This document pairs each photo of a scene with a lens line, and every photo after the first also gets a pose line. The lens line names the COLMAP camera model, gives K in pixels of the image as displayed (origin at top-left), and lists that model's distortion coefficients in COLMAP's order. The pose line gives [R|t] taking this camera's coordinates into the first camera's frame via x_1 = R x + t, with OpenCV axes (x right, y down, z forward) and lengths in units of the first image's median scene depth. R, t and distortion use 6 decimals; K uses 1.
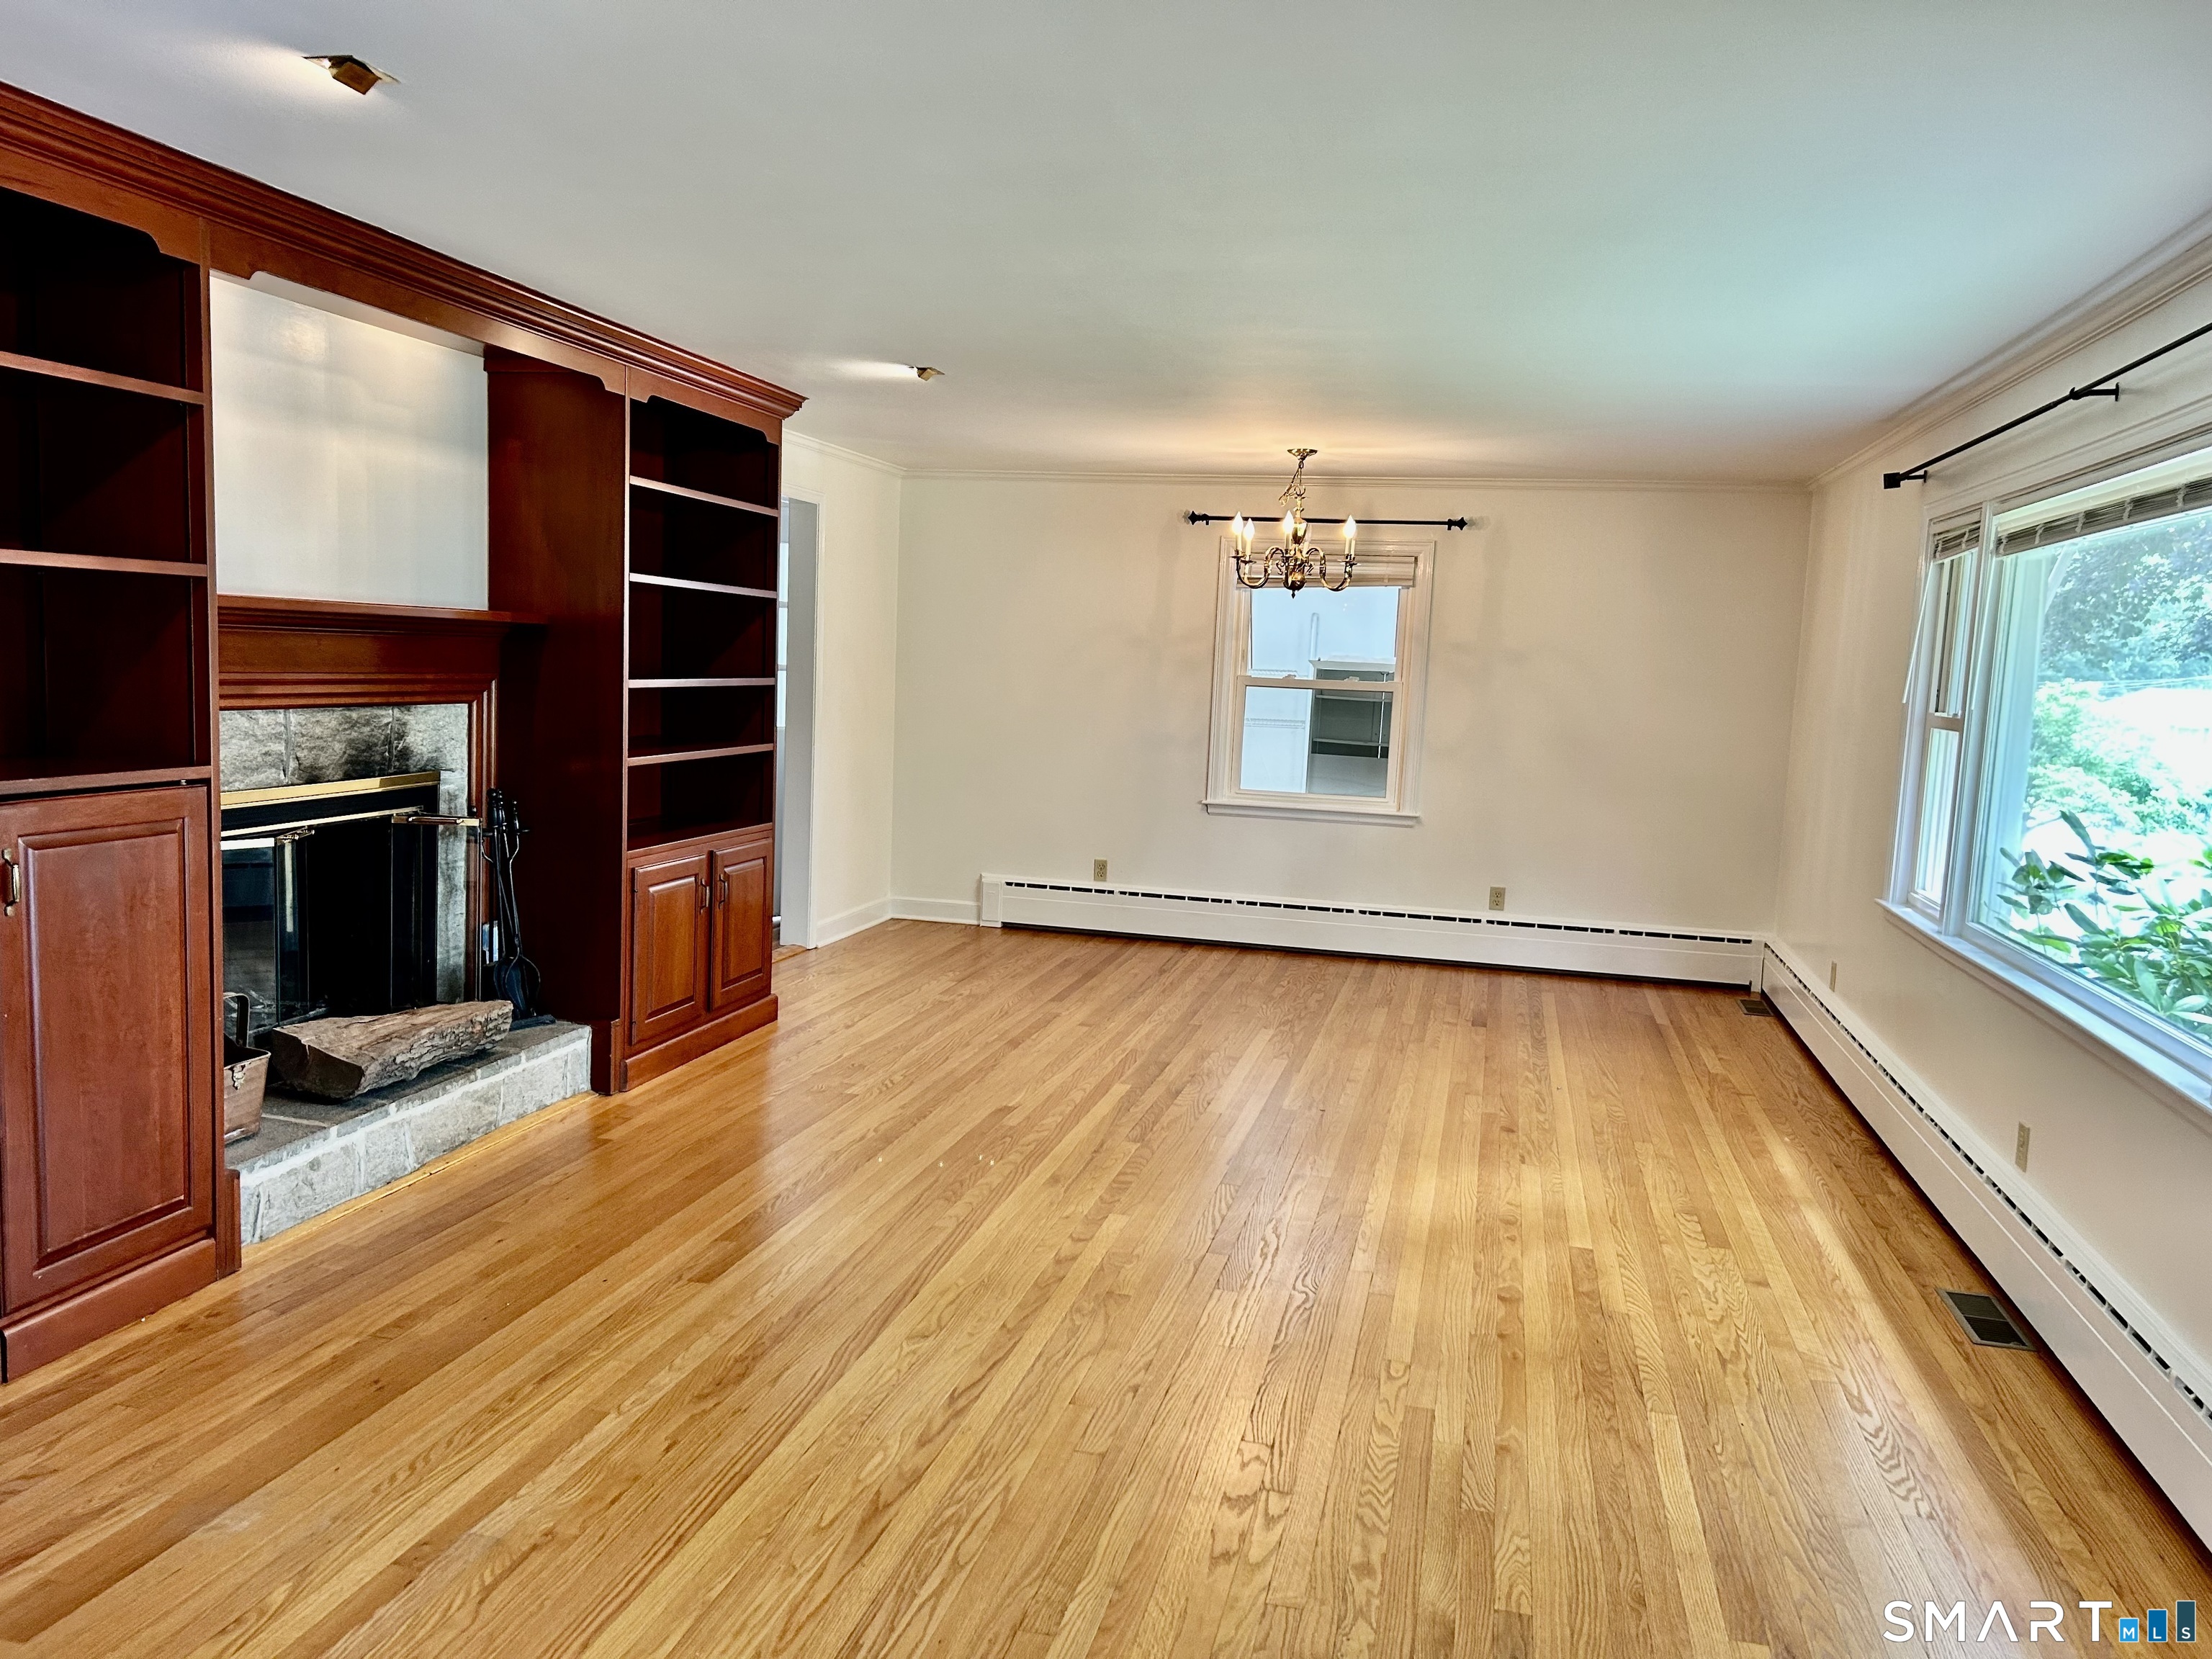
lens RADIAL K [[1674.7, 0, 1114.1], [0, 1674.7, 842.6], [0, 0, 1]] dist [0.060488, -0.065197]
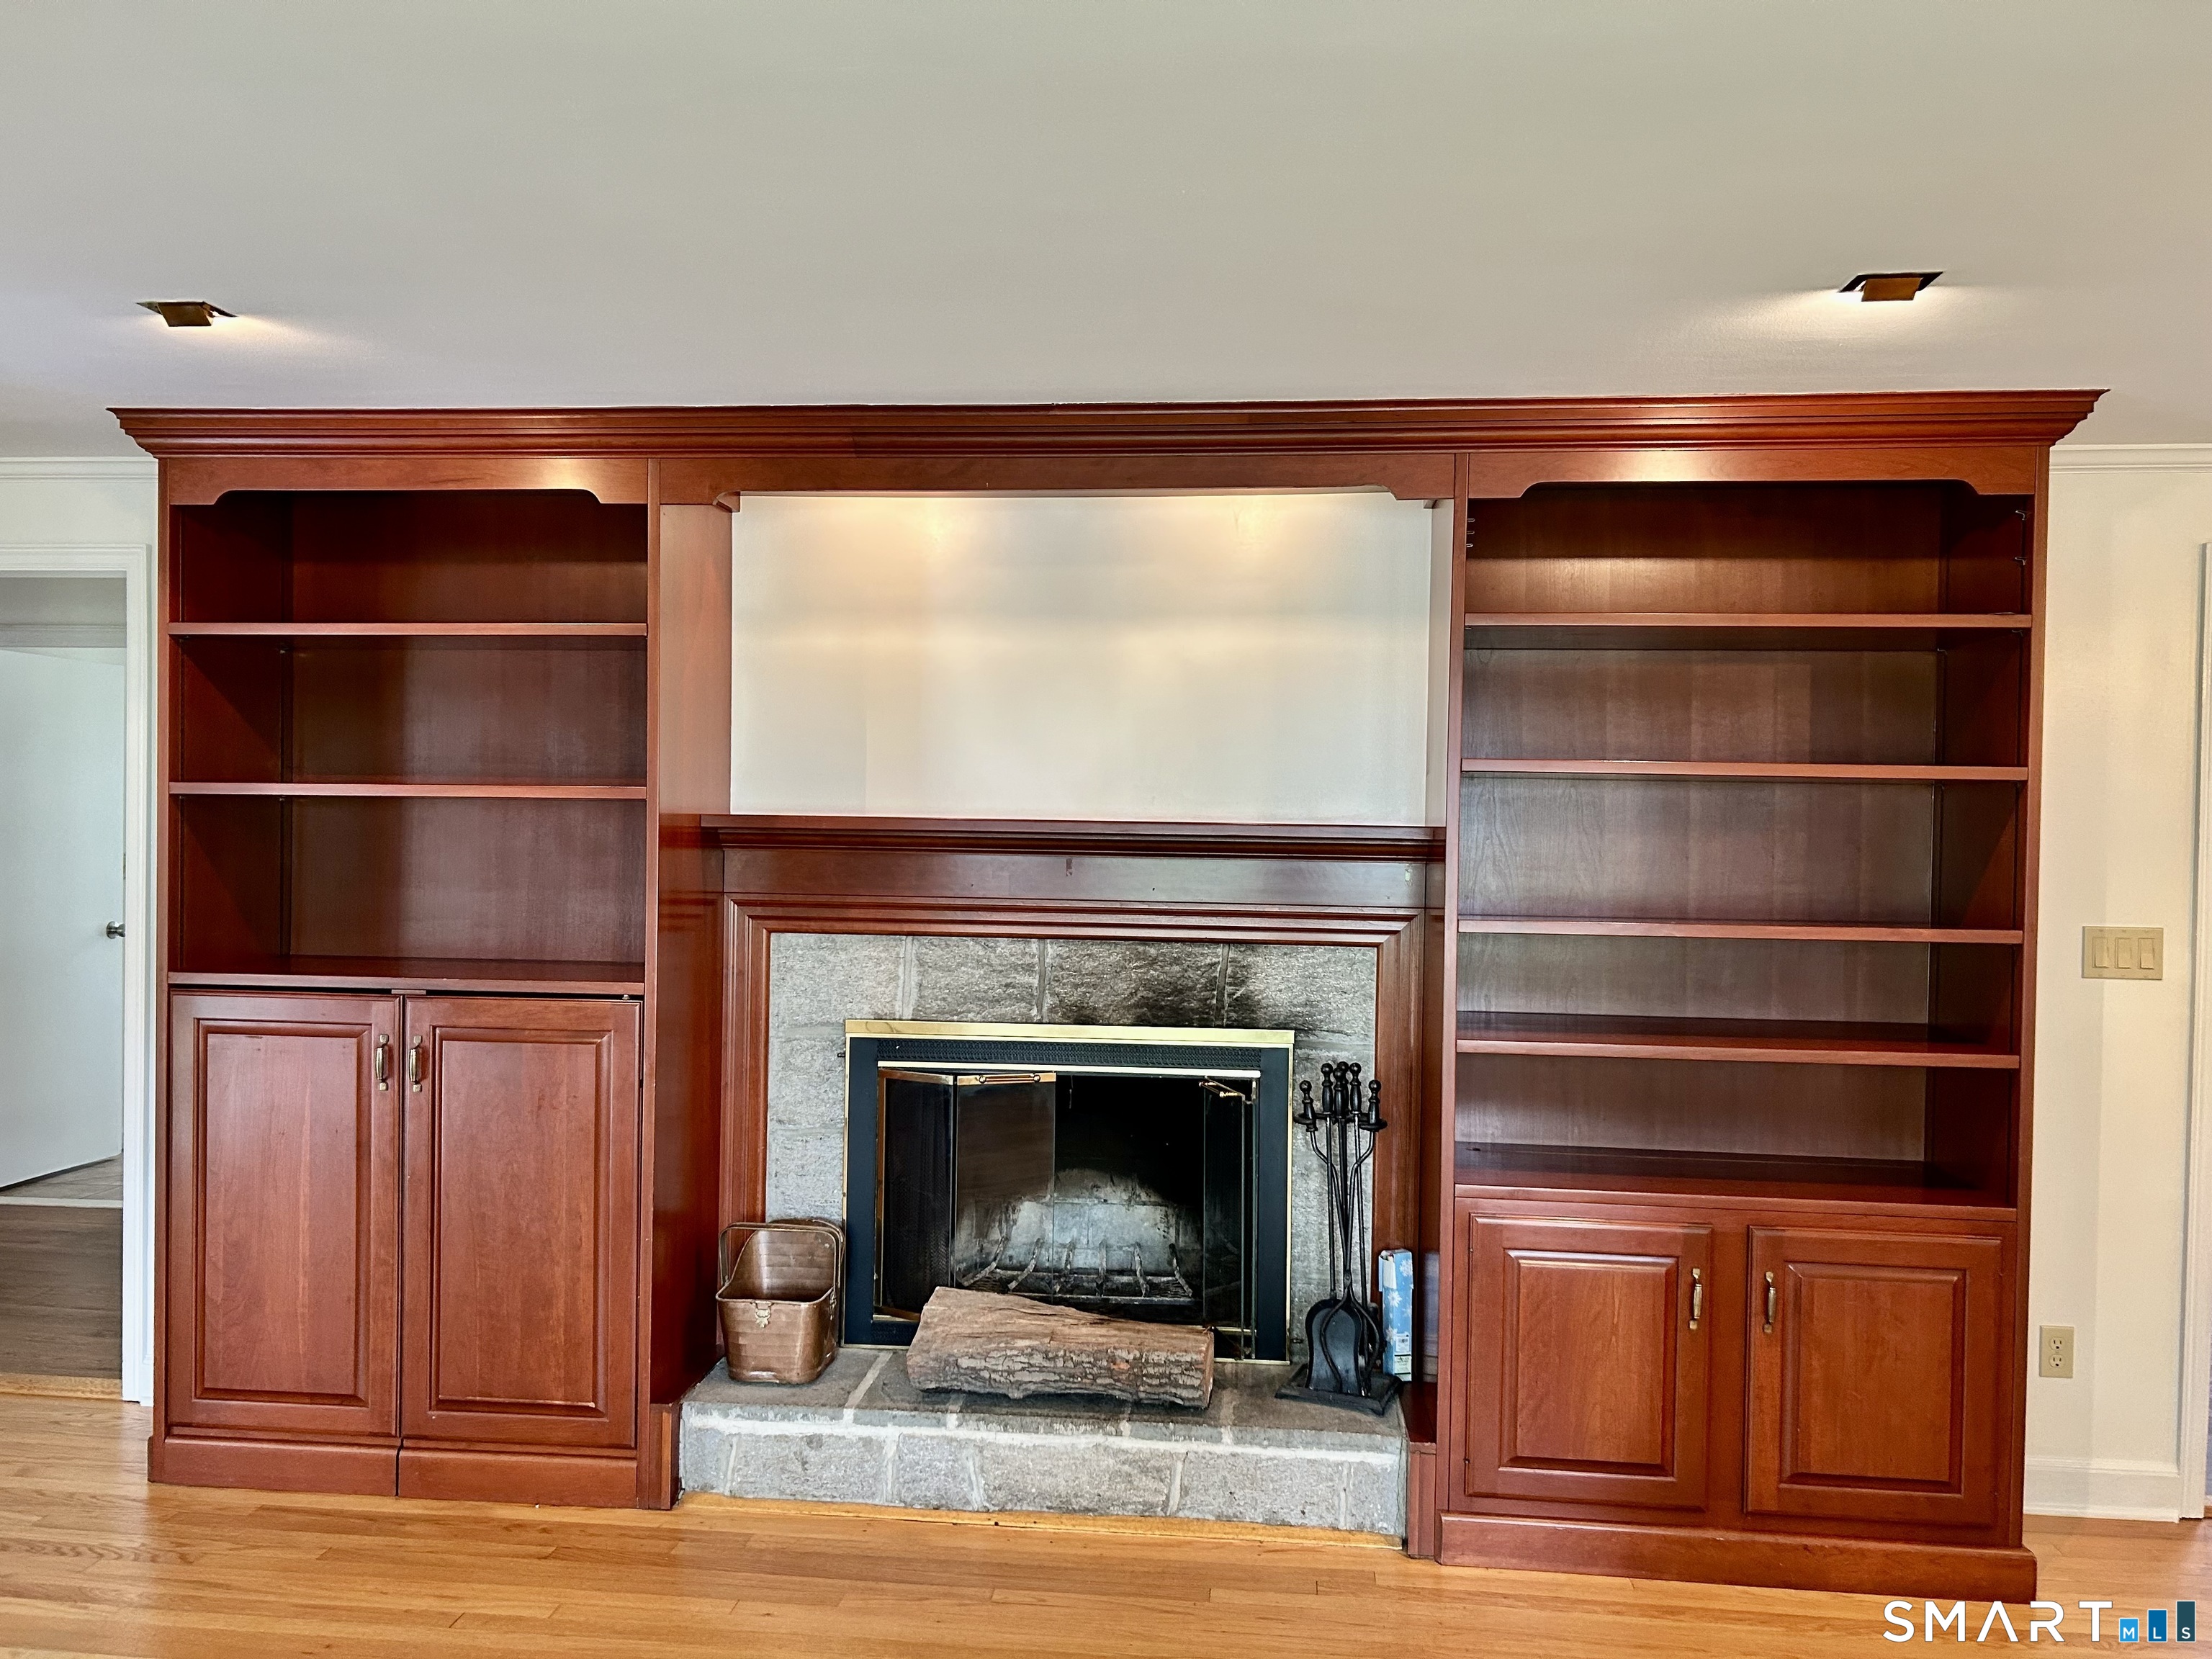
lens RADIAL K [[1613.4, 0, 1114.5], [0, 1613.4, 839.4], [0, 0, 1]] dist [0.029926, -0.018396]
pose [[0.120360, -0.029205, -0.992301, 0.367970], [-0.120250, 0.991778, -0.043776, -0.097037], [0.985420, 0.124593, 0.115859, 0.918043]]
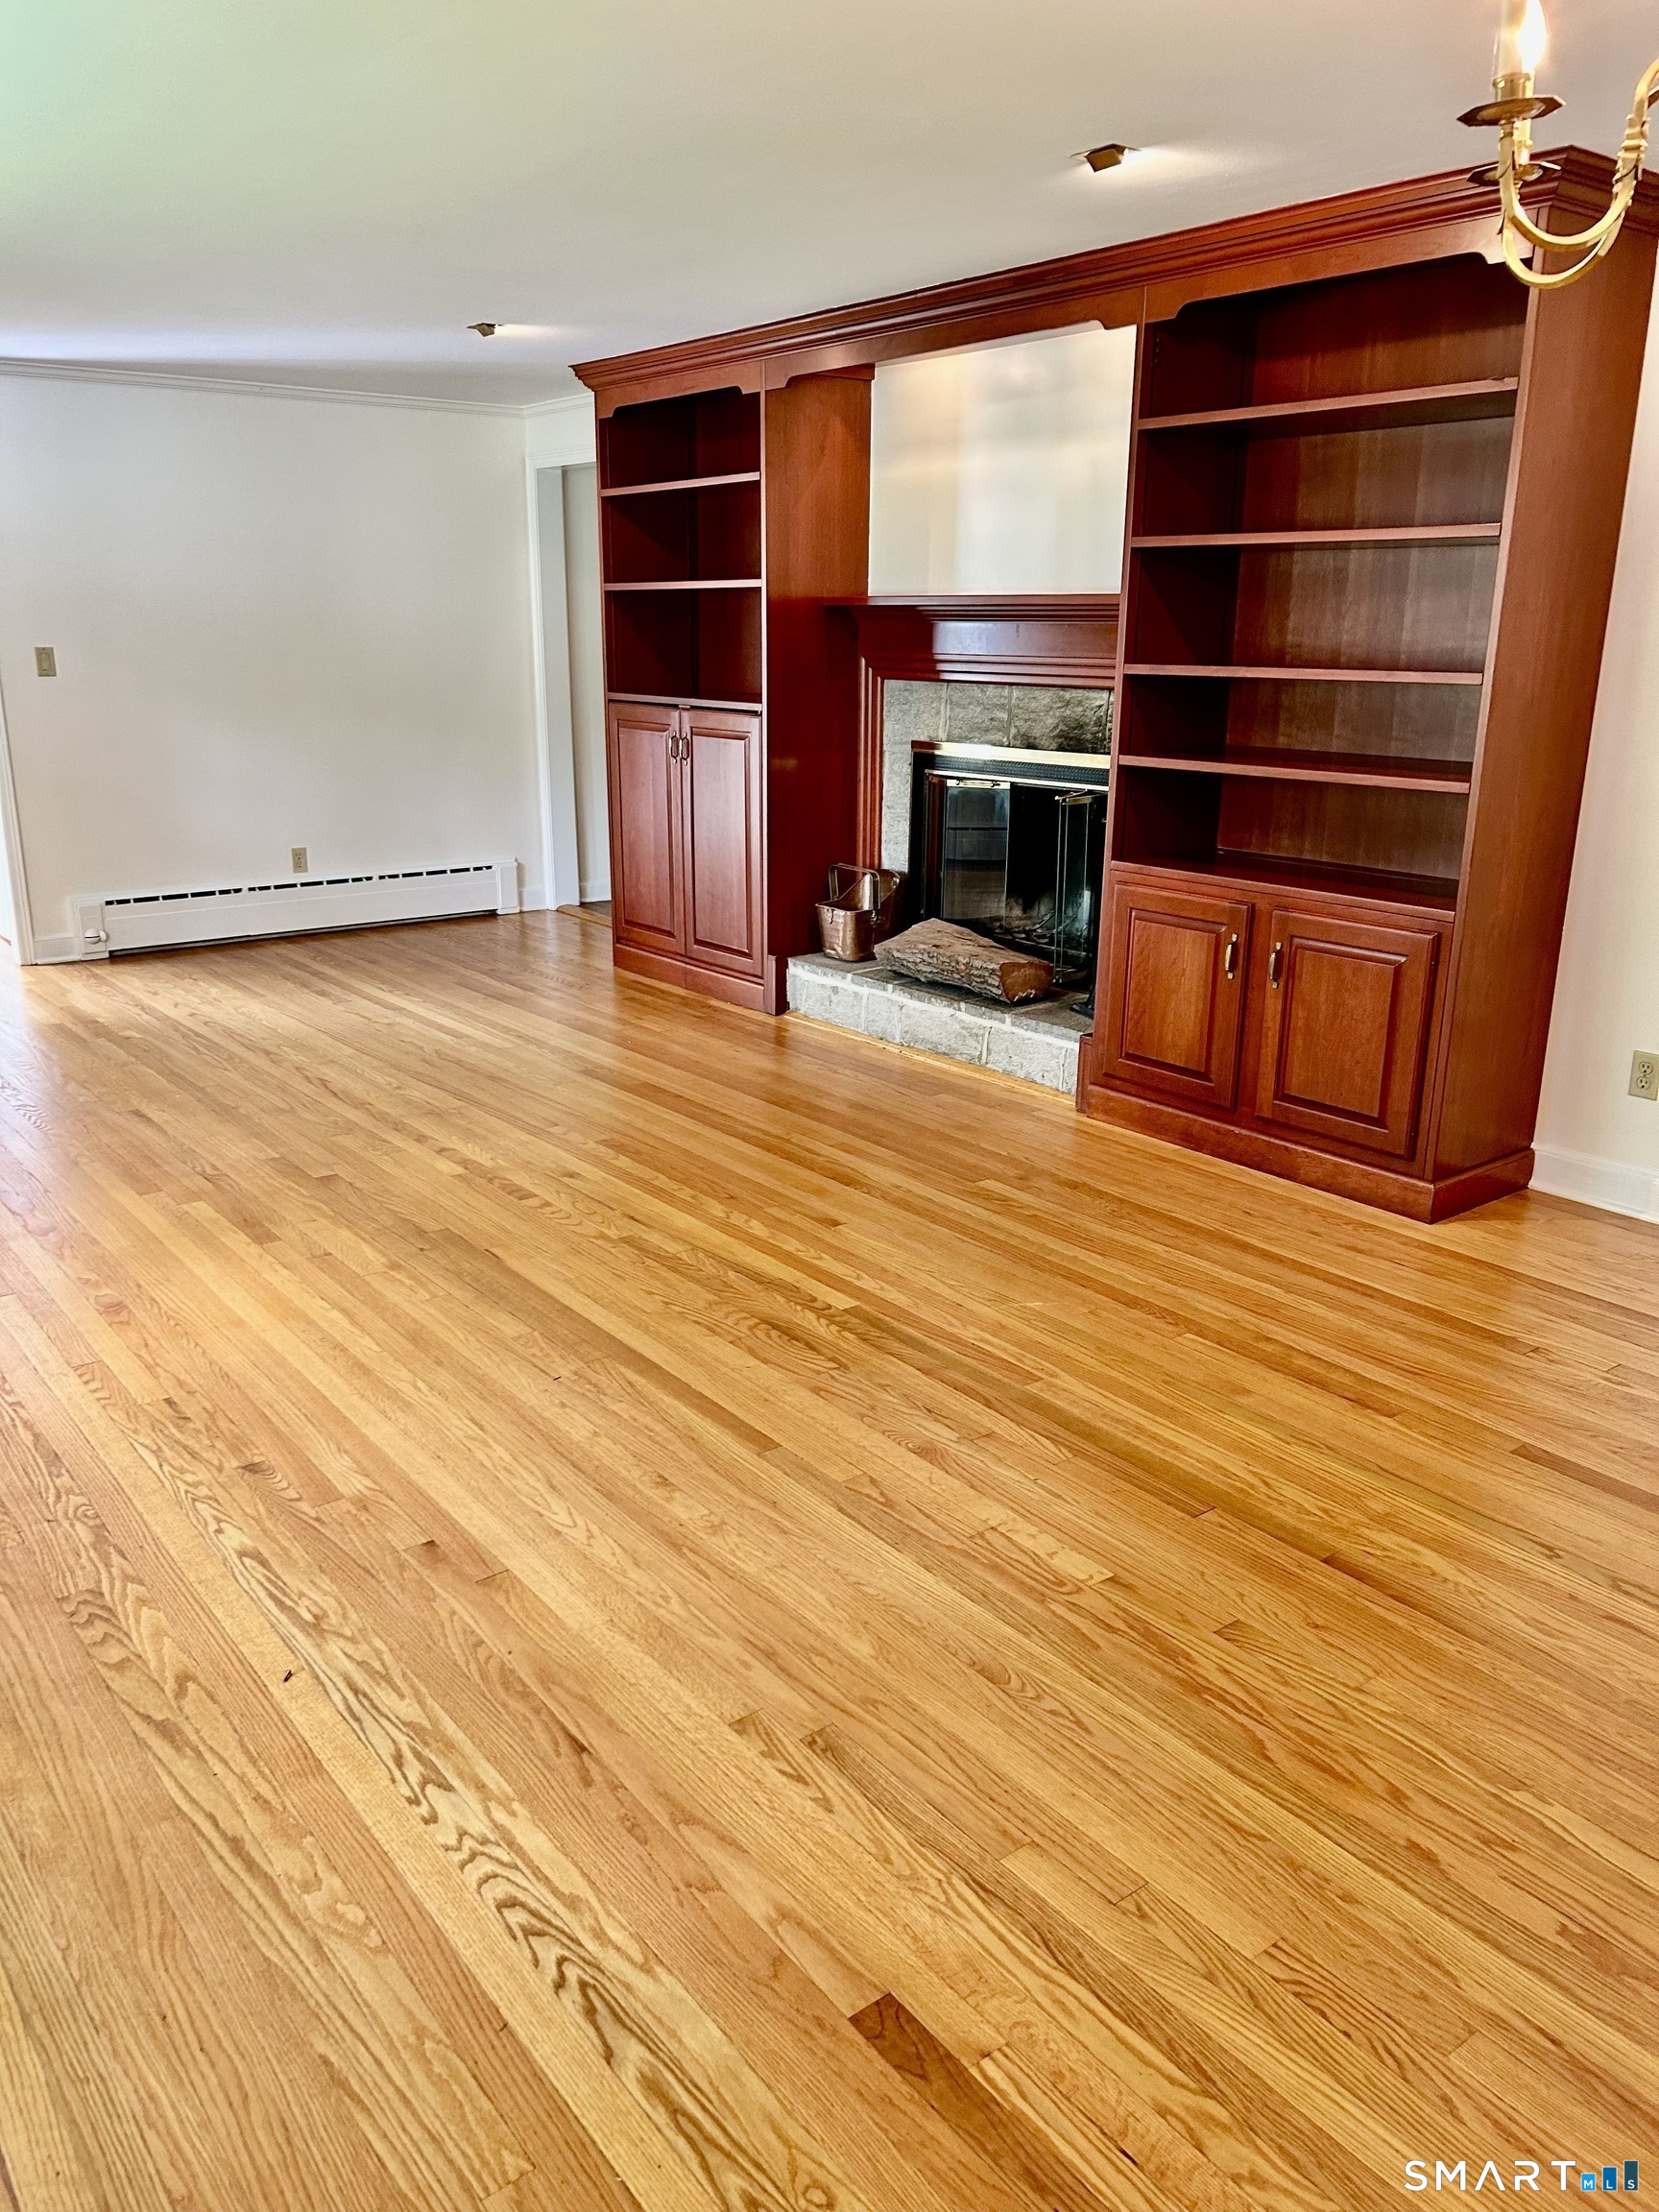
lens RADIAL K [[1674.7, 0, 794.2], [0, 1674.7, 1112.3], [0, 0, 1]] dist [0.060488, -0.065197]
pose [[-0.644379, 0.166495, -0.746361, 0.607501], [-0.121842, 0.941188, 0.315149, -0.153497], [0.754937, 0.294013, -0.586196, 1.689606]]
